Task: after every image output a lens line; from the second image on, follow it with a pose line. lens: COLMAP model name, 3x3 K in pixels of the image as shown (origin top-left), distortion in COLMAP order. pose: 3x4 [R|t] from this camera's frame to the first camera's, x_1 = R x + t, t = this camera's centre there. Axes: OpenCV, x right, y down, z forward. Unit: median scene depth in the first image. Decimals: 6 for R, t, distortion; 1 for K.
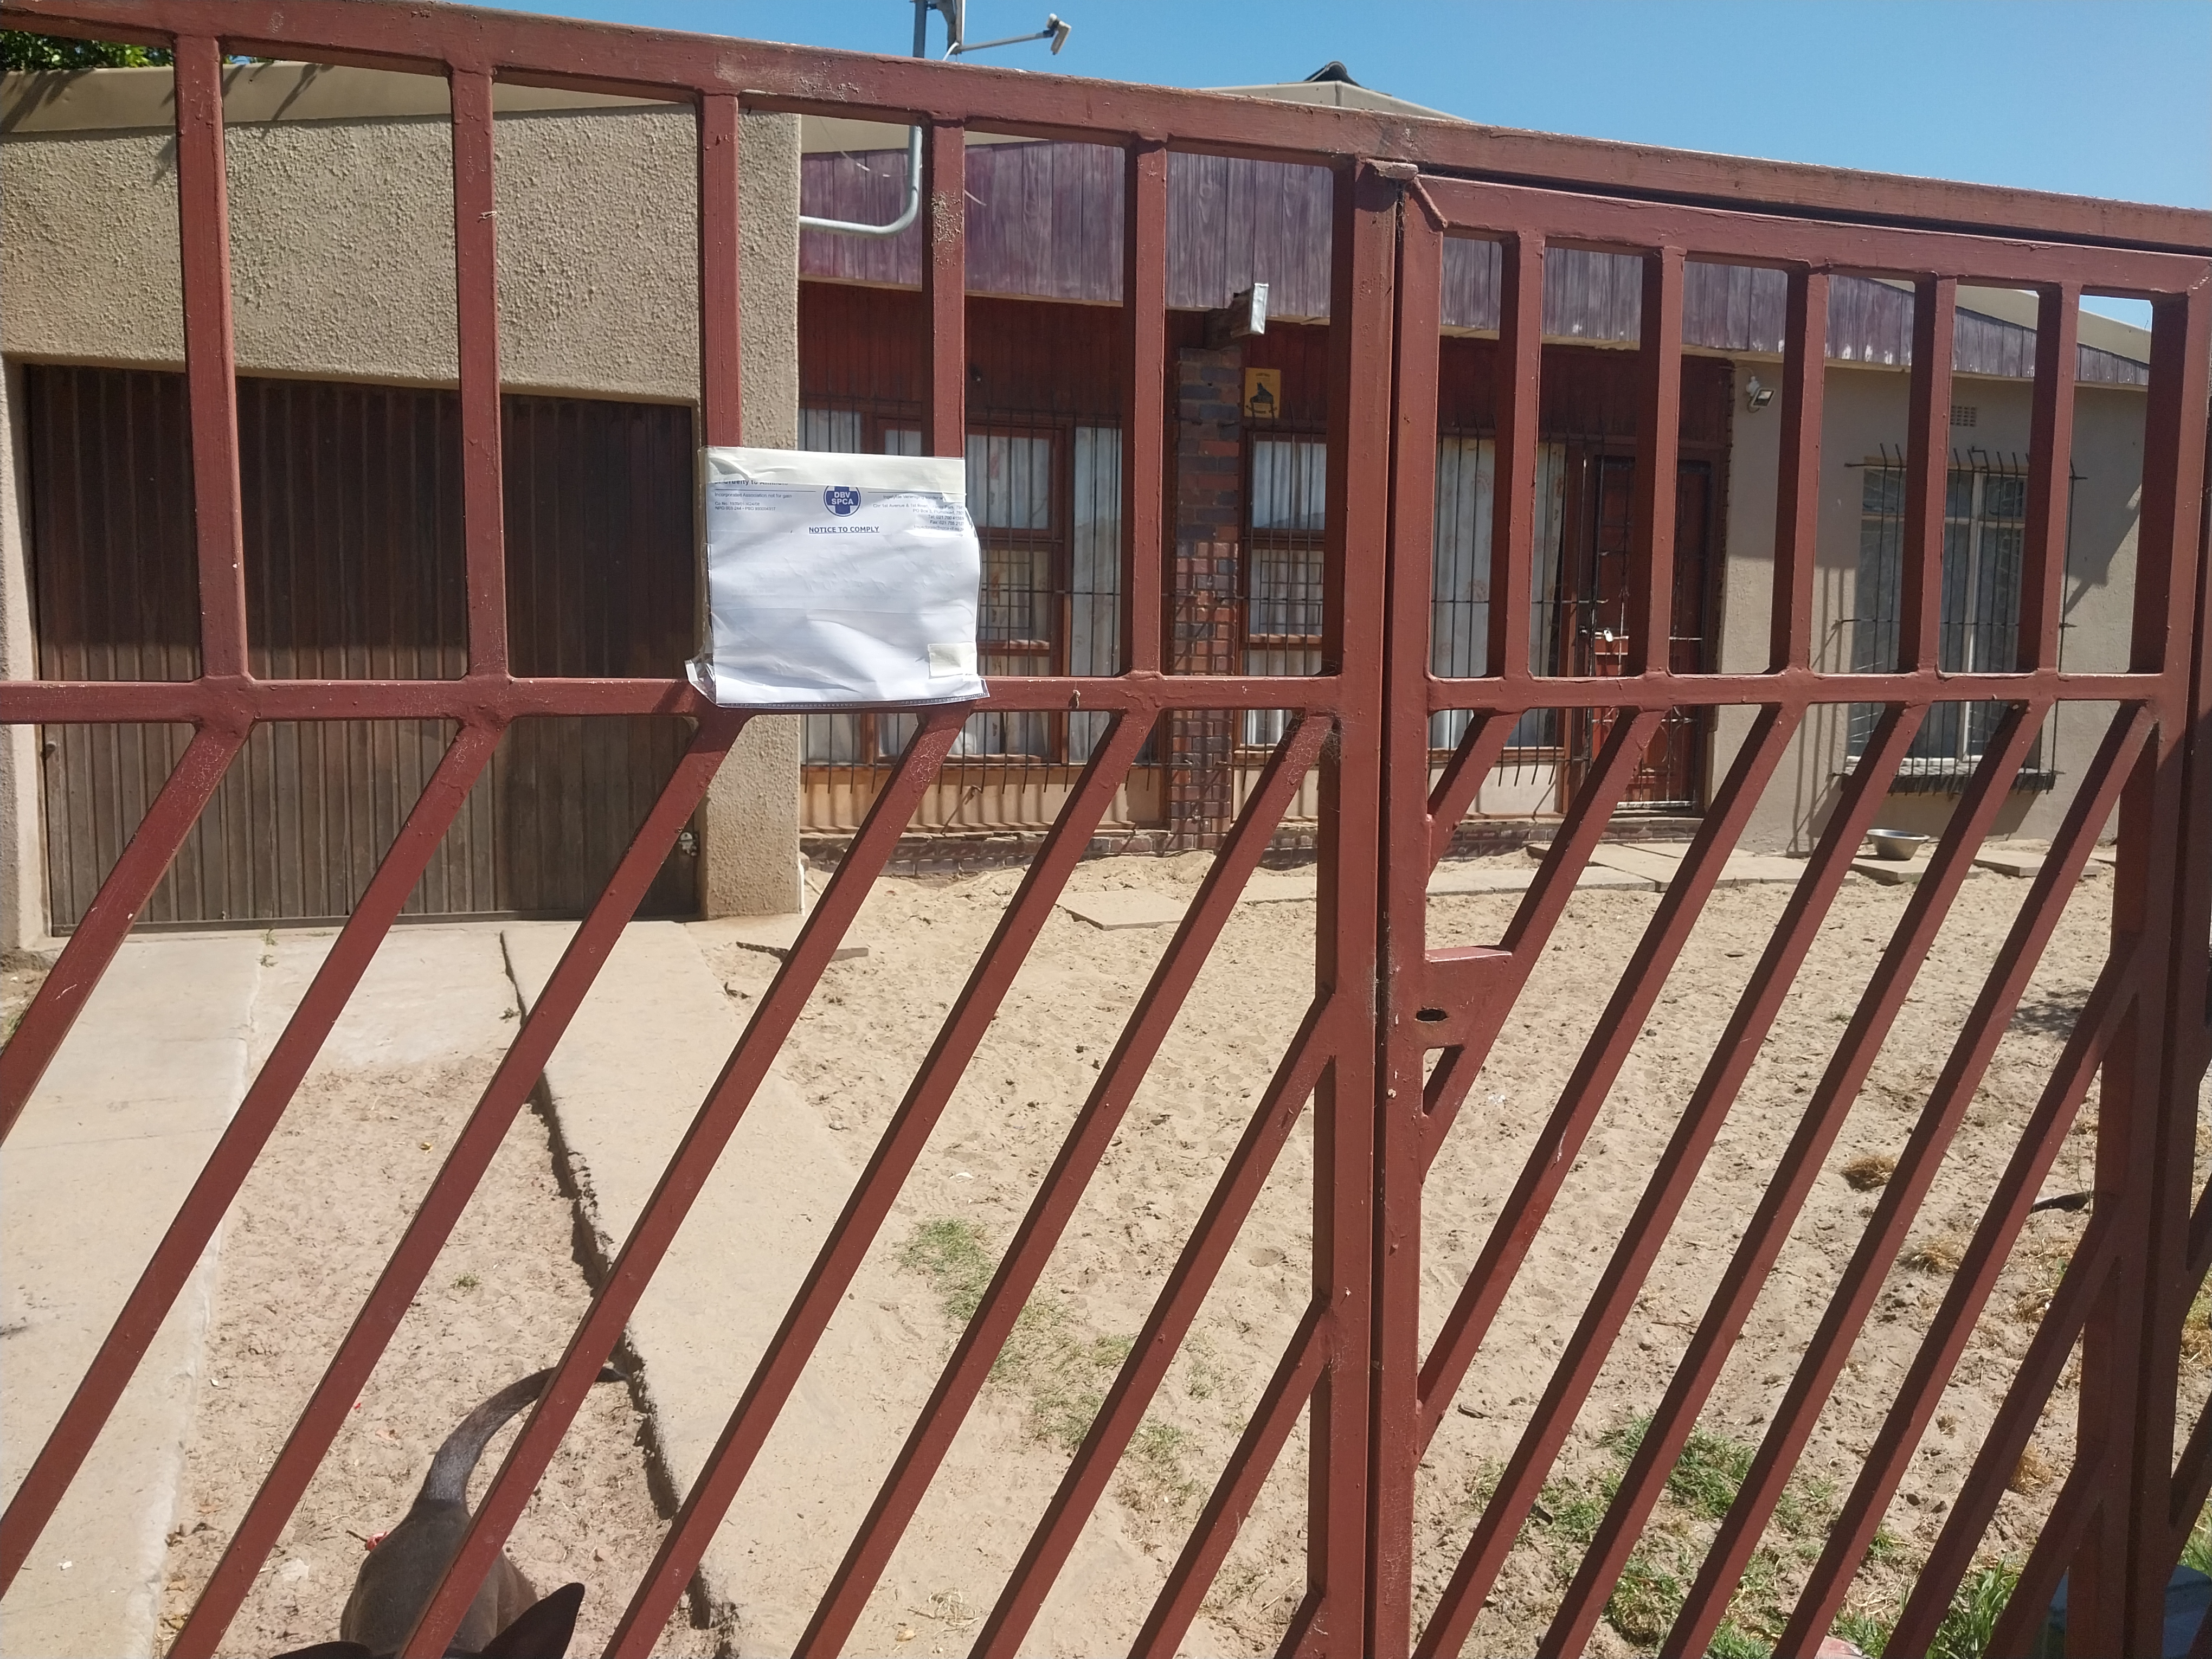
lens RADIAL K [[1716.9, 0, 1098.0], [0, 1716.9, 780.0], [0, 0, 1]] dist [0.019531, -0.034881]
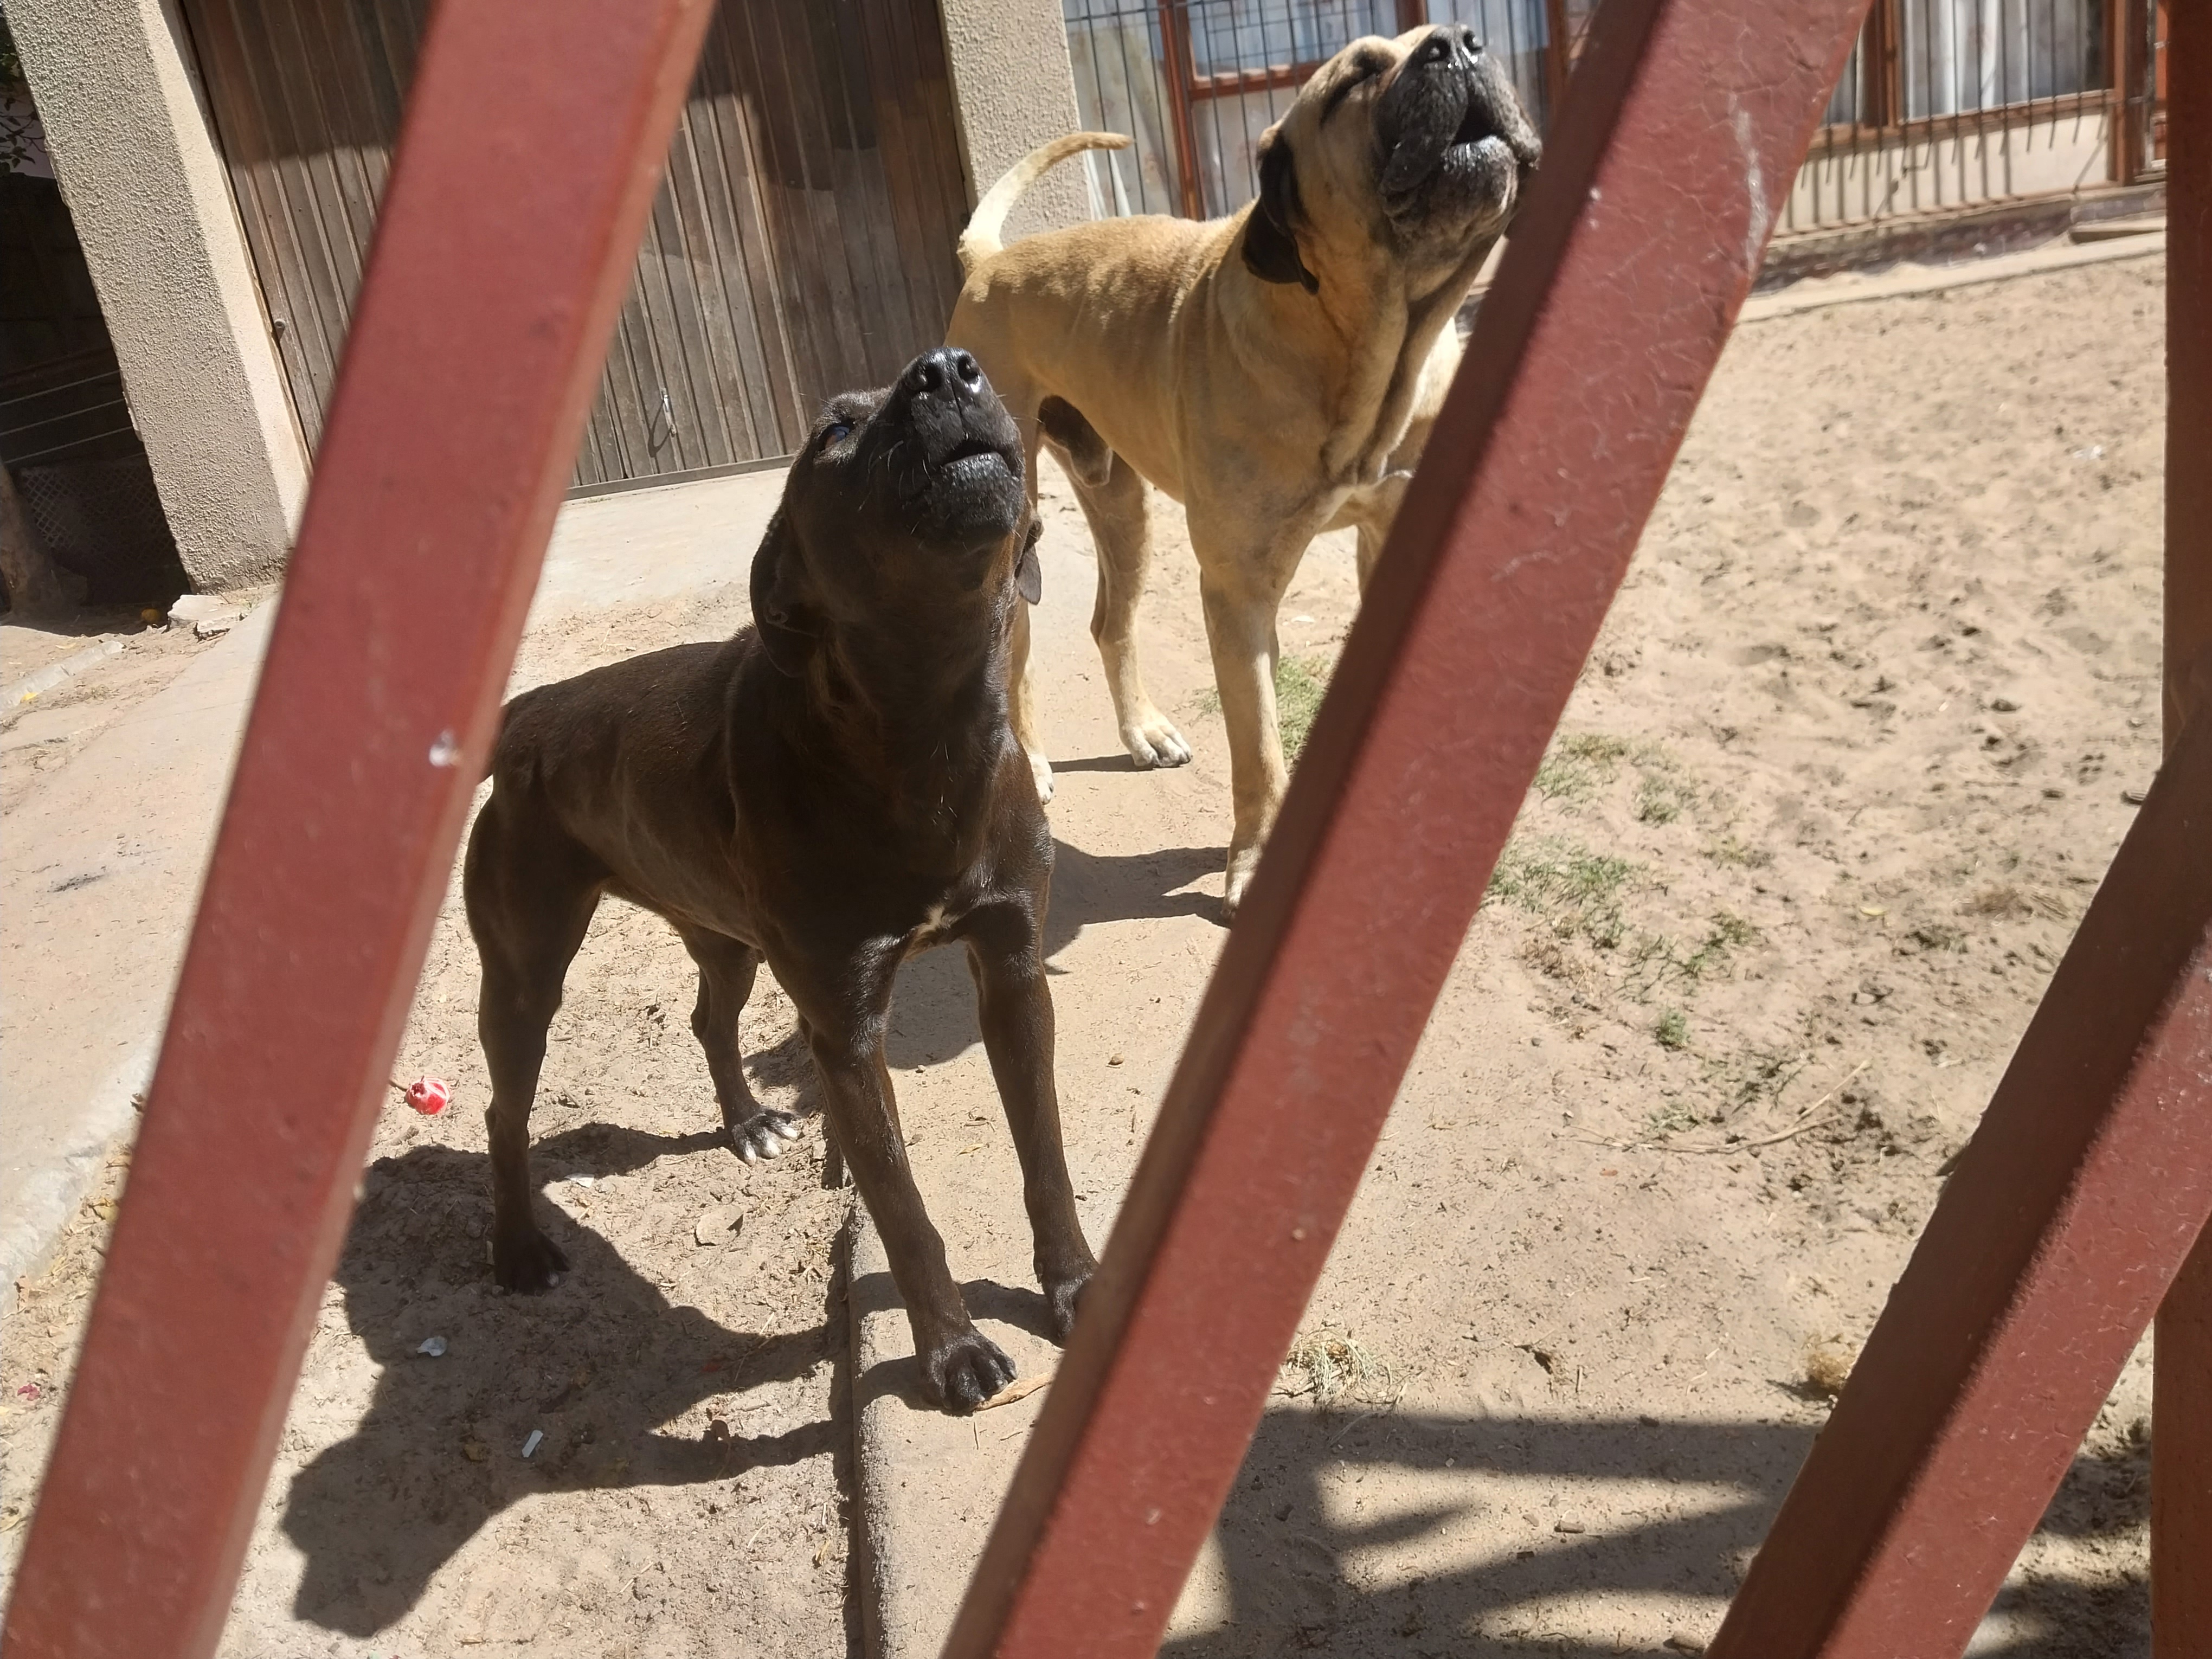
lens RADIAL K [[1716.9, 0, 1135.5], [0, 1716.9, 790.8], [0, 0, 1]] dist [0.019531, -0.034881]
pose [[0.967246, -0.090998, -0.236971, 0.019526], [0.140539, 0.969375, 0.201396, 0.154605], [0.211387, -0.228103, 0.950413, 0.295031]]
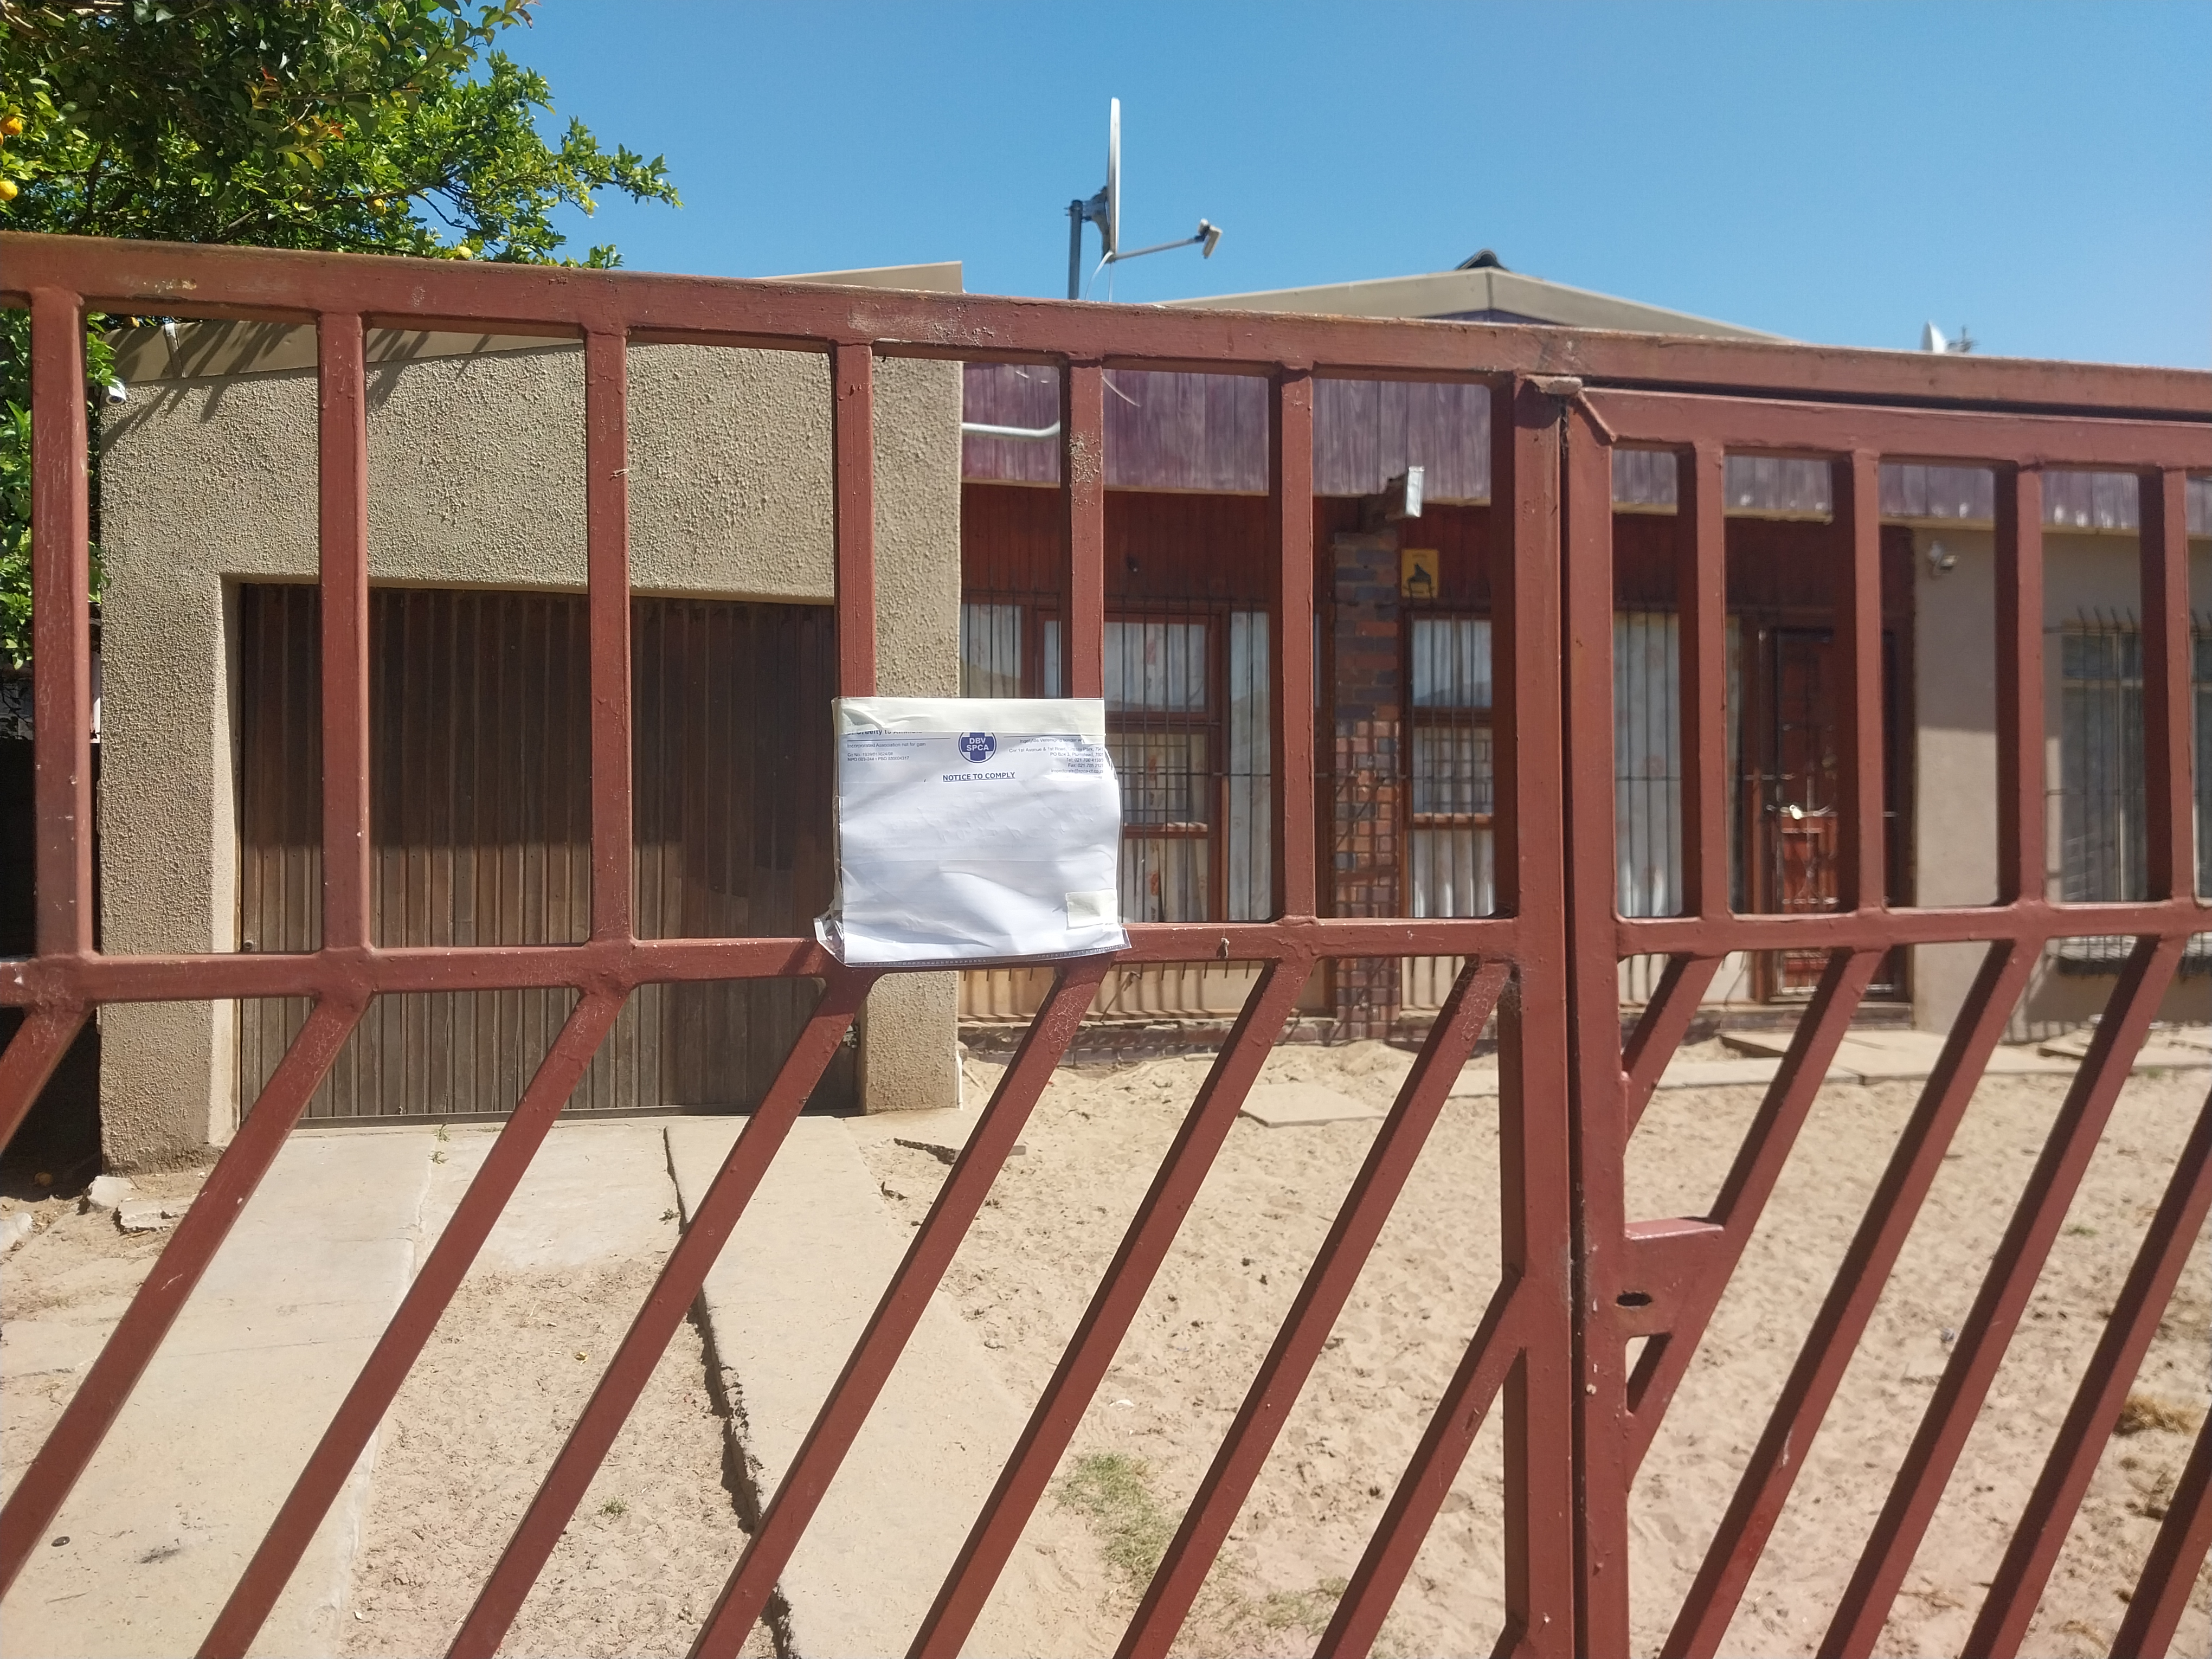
lens RADIAL K [[1716.9, 0, 1084.0], [0, 1716.9, 766.5], [0, 0, 1]] dist [0.019531, -0.034881]
pose [[0.994682, -0.017068, -0.101567, 0.002156], [0.005850, 0.993944, -0.109732, -0.014533], [0.102825, 0.108554, 0.988758, 0.019991]]
